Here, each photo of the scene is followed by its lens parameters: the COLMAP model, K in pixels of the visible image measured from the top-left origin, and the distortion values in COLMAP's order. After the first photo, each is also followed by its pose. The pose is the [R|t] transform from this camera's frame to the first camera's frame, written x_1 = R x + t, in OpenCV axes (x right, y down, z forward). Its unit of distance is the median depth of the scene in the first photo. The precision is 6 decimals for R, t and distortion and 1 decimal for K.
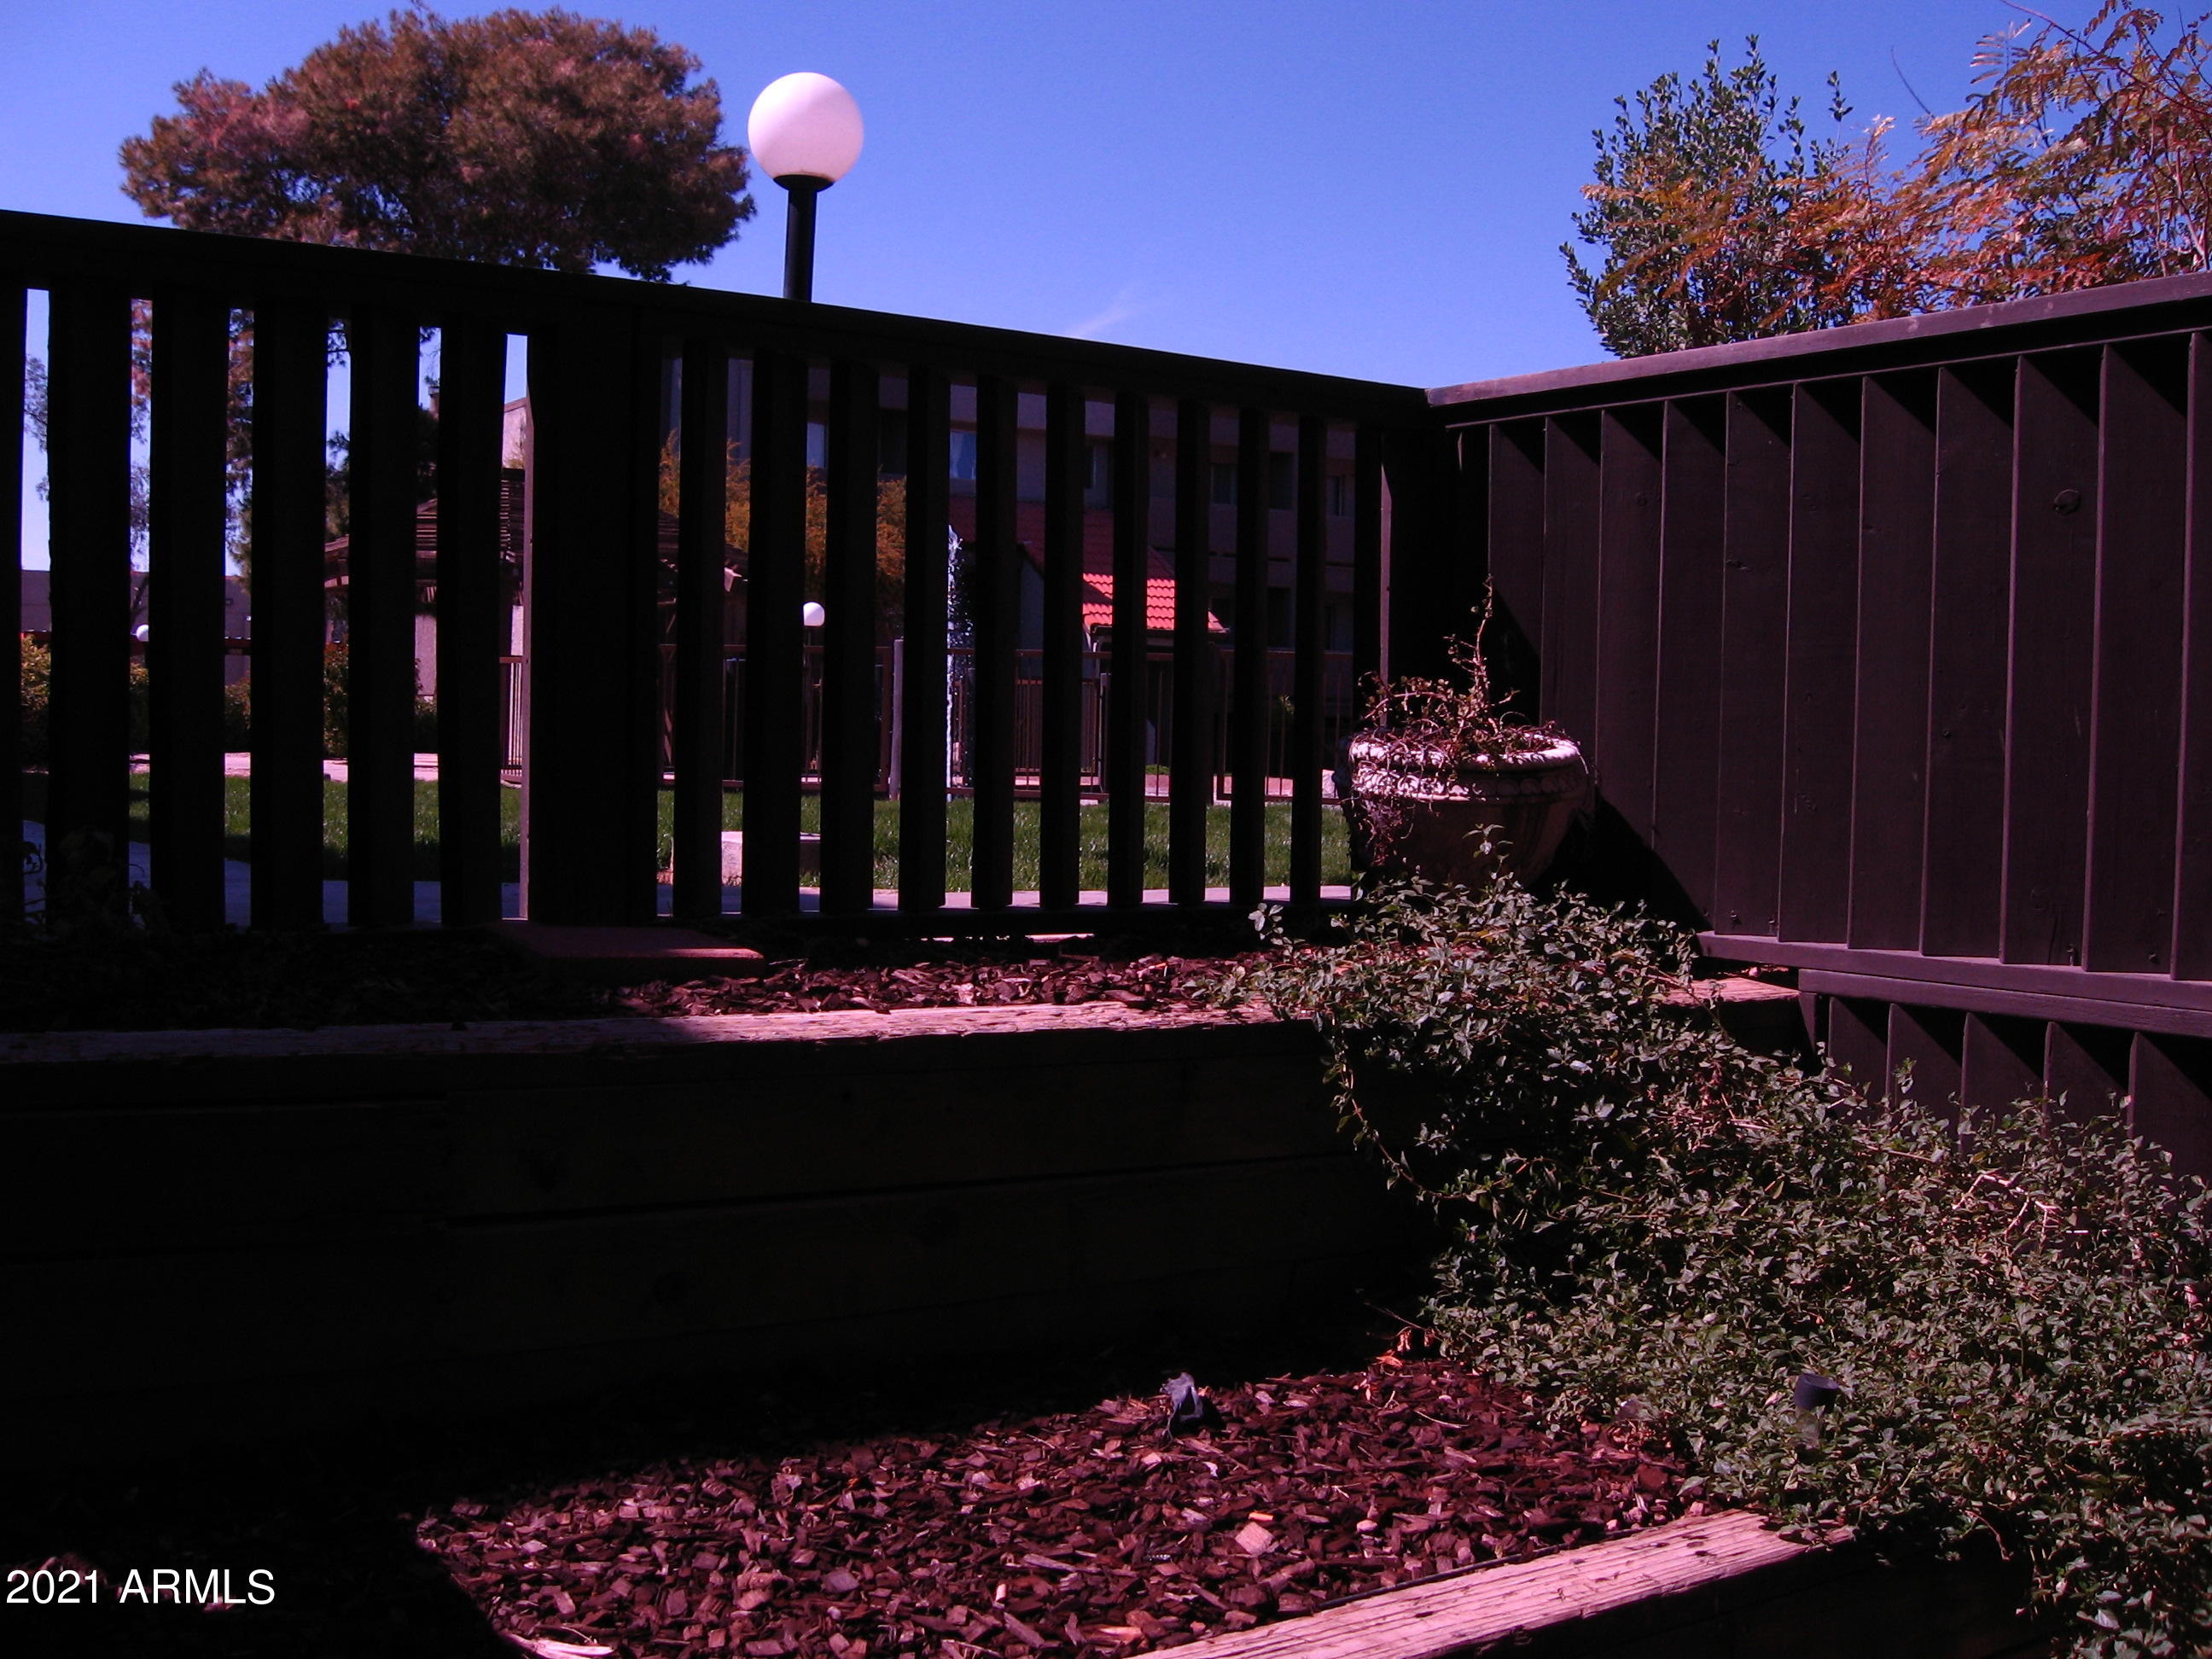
lens RADIAL K [[2273.1, 0, 1046.2], [0, 2273.1, 837.1], [0, 0, 1]] dist [-0.046860, -0.497061]
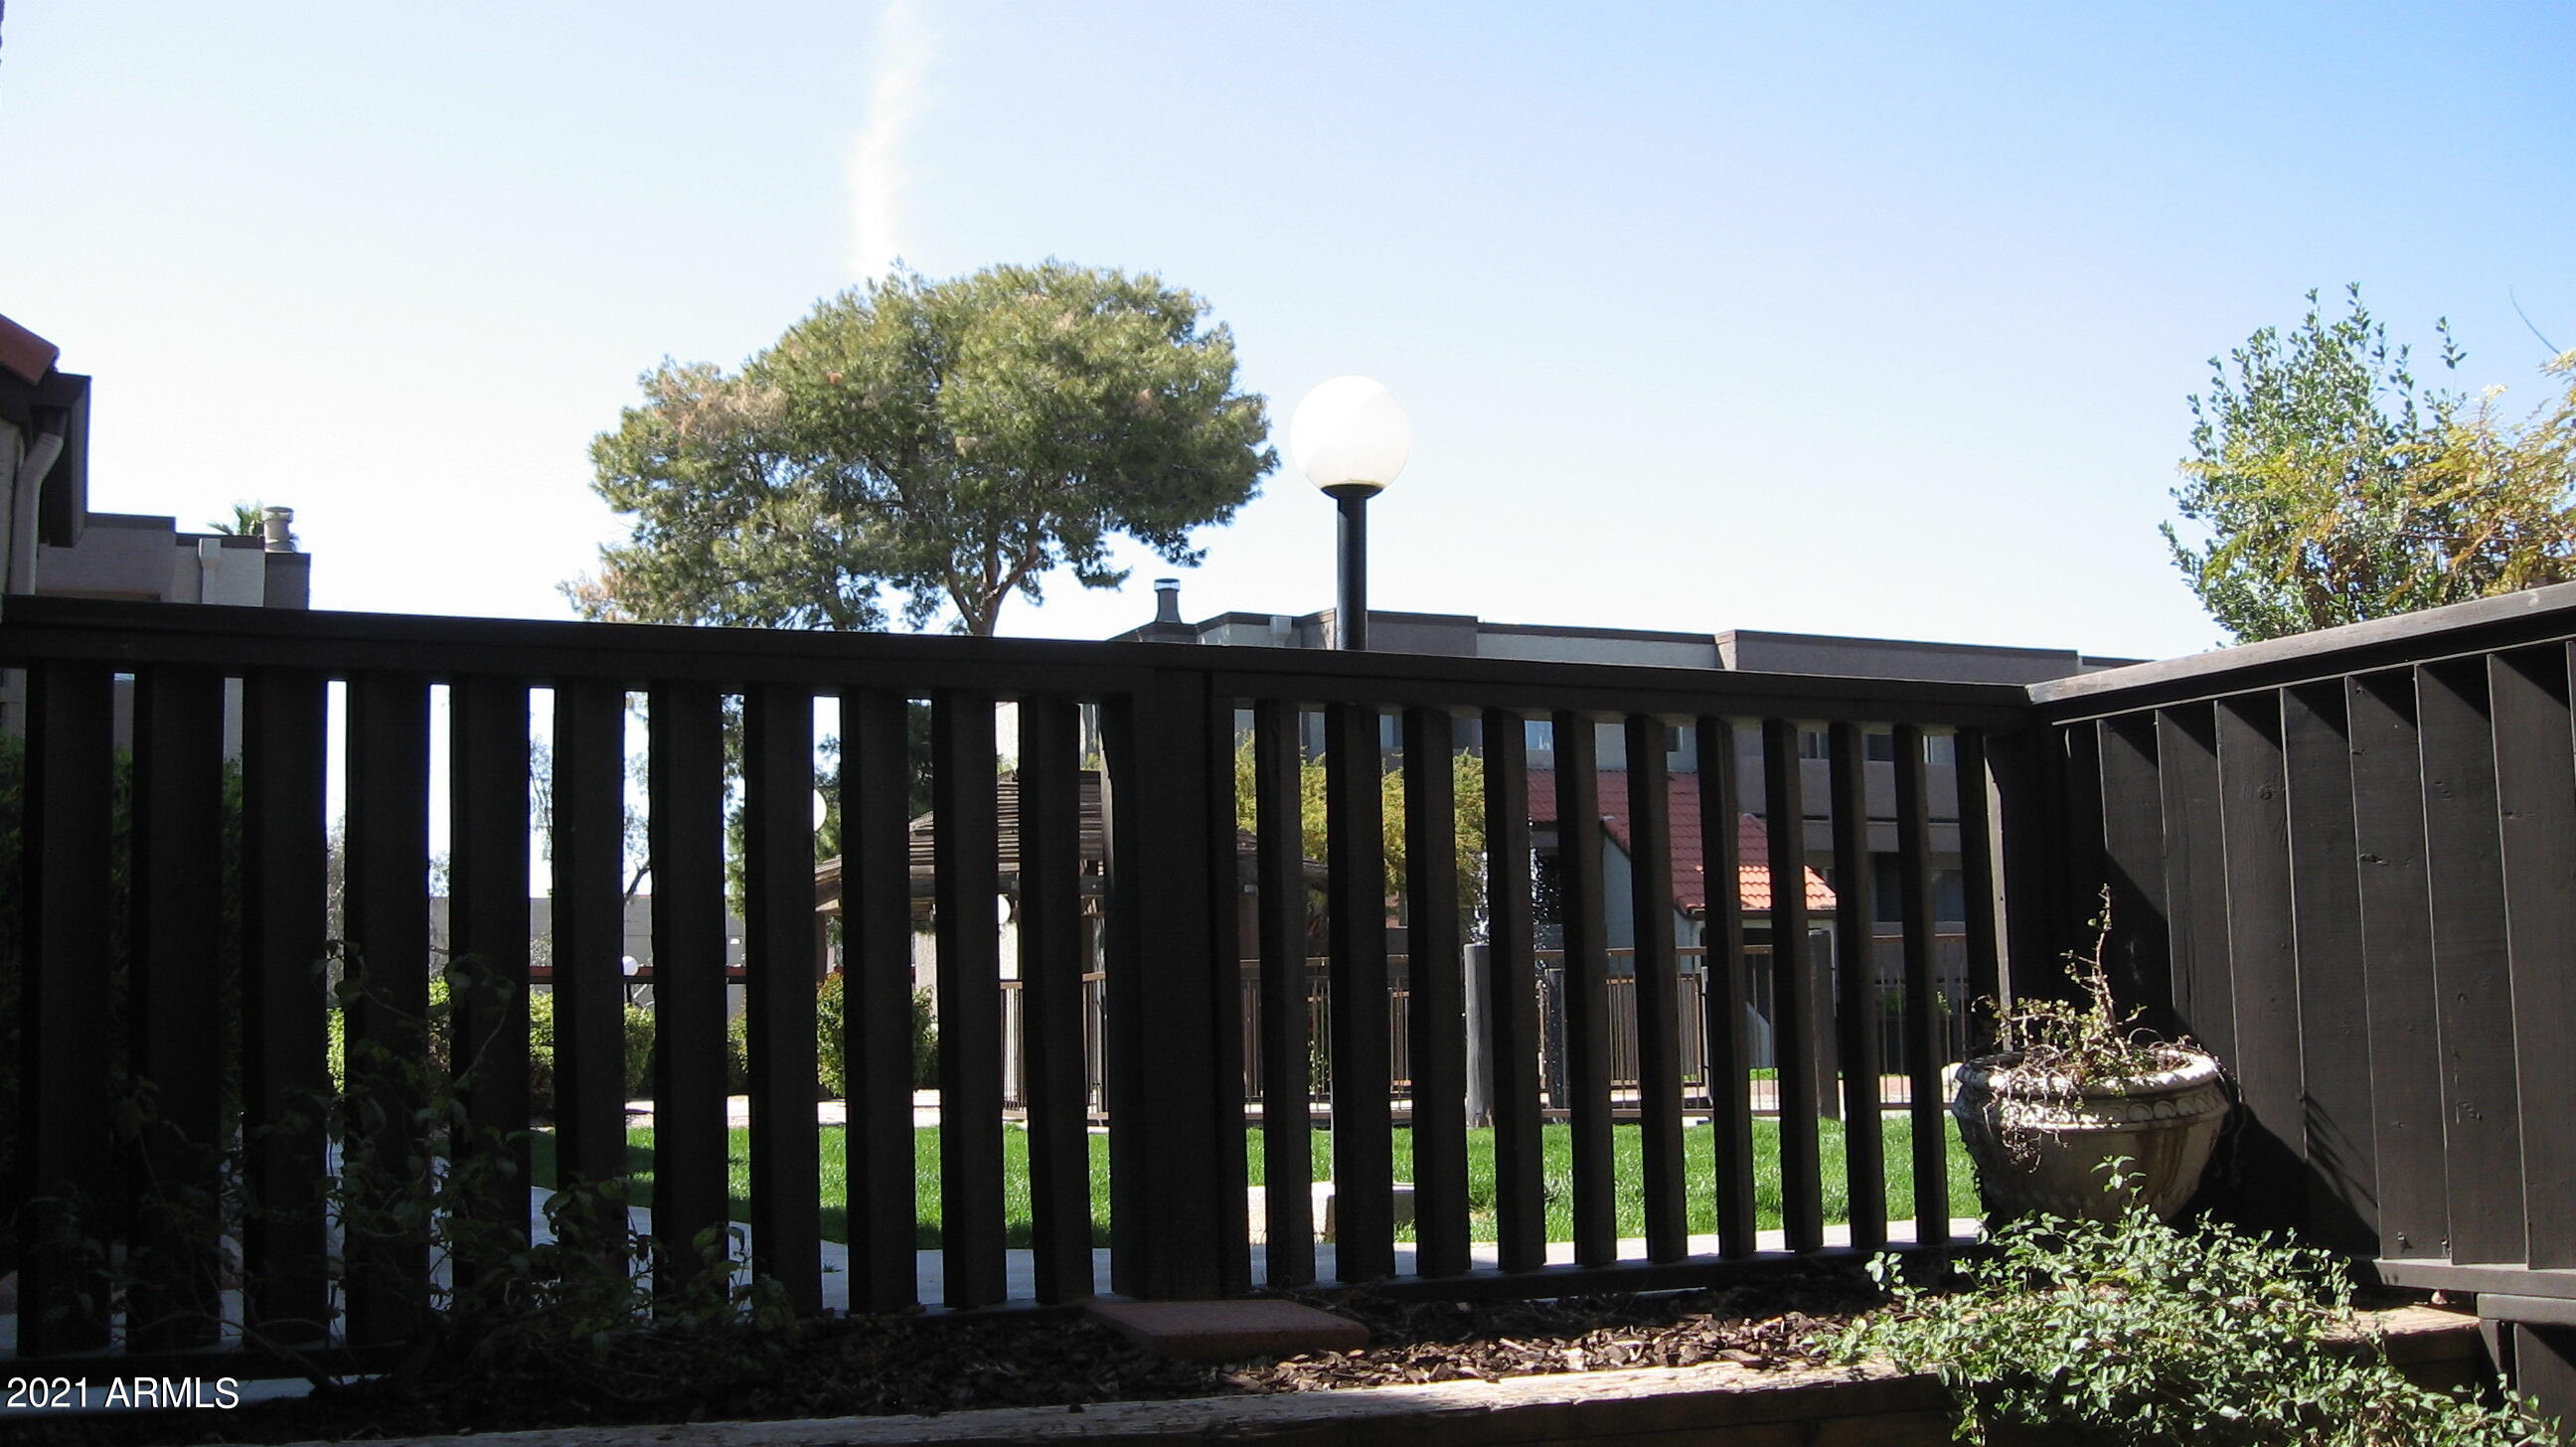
lens RADIAL K [[2708.8, 0, 1247.9], [0, 2708.8, 721.0], [0, 0, 1]] dist [-0.118548, 0.035123]
pose [[0.988674, -0.059411, -0.137820, 0.000649], [0.036632, 0.986064, -0.162281, -0.016671], [0.145541, 0.155395, 0.977072, -0.163463]]
